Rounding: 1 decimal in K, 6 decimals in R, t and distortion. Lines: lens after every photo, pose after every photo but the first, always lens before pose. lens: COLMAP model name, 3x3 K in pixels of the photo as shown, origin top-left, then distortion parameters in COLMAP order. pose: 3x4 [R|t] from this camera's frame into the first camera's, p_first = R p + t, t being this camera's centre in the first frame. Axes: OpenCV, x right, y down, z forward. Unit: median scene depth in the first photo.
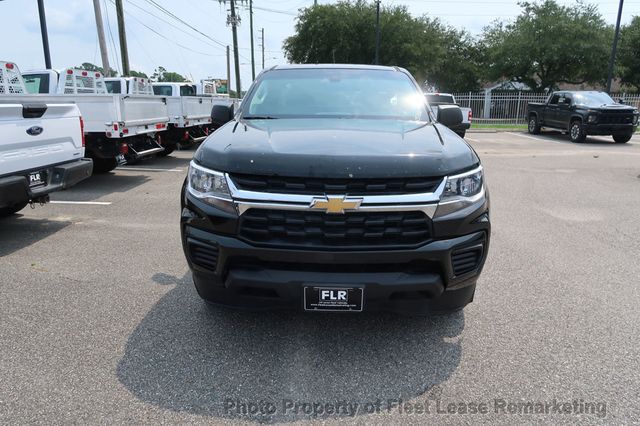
lens RADIAL K [[441.8, 0, 320.7], [0, 441.8, 213.2], [0, 0, 1]] dist [-0.024376, 0.007817]
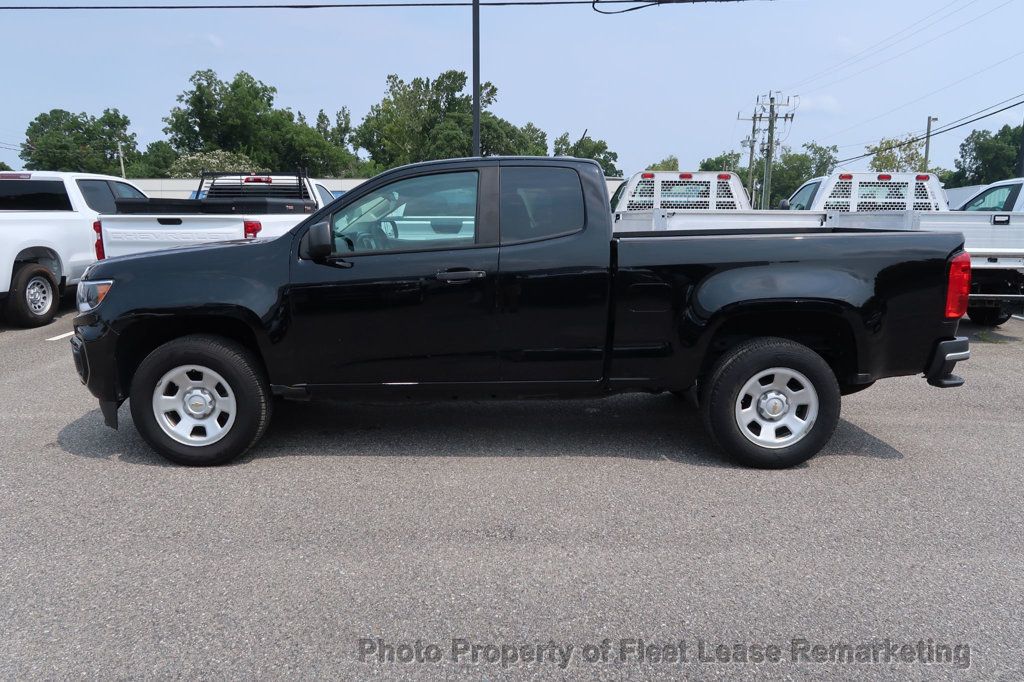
lens RADIAL K [[706.8, 0, 512.7], [0, 706.8, 349.3], [0, 0, 1]] dist [-0.024376, 0.007817]
pose [[0.039047, 0.174595, -0.983866, 0.506440], [-0.245378, 0.956143, 0.159937, -0.113173], [0.968641, 0.235174, 0.080176, 0.464223]]
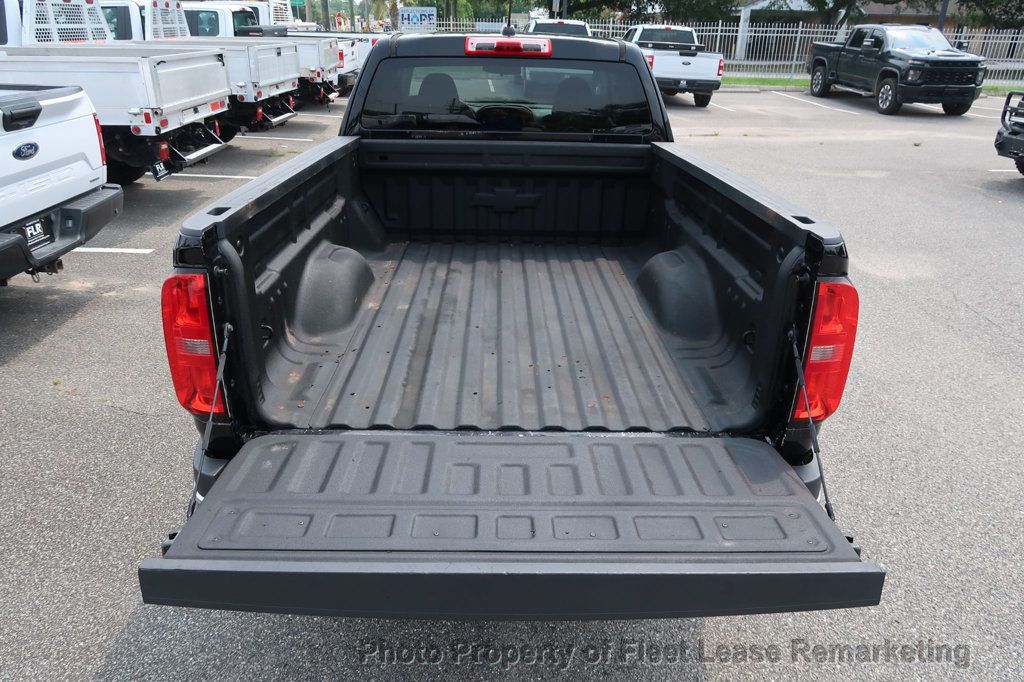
lens RADIAL K [[706.8, 0, 514.5], [0, 706.8, 340.4], [0, 0, 1]] dist [-0.024376, 0.007817]
pose [[0.997655, -0.013809, 0.067035, -0.029759], [0.001649, 0.983998, 0.178173, -0.045088], [-0.068423, -0.177644, 0.981713, -0.001855]]
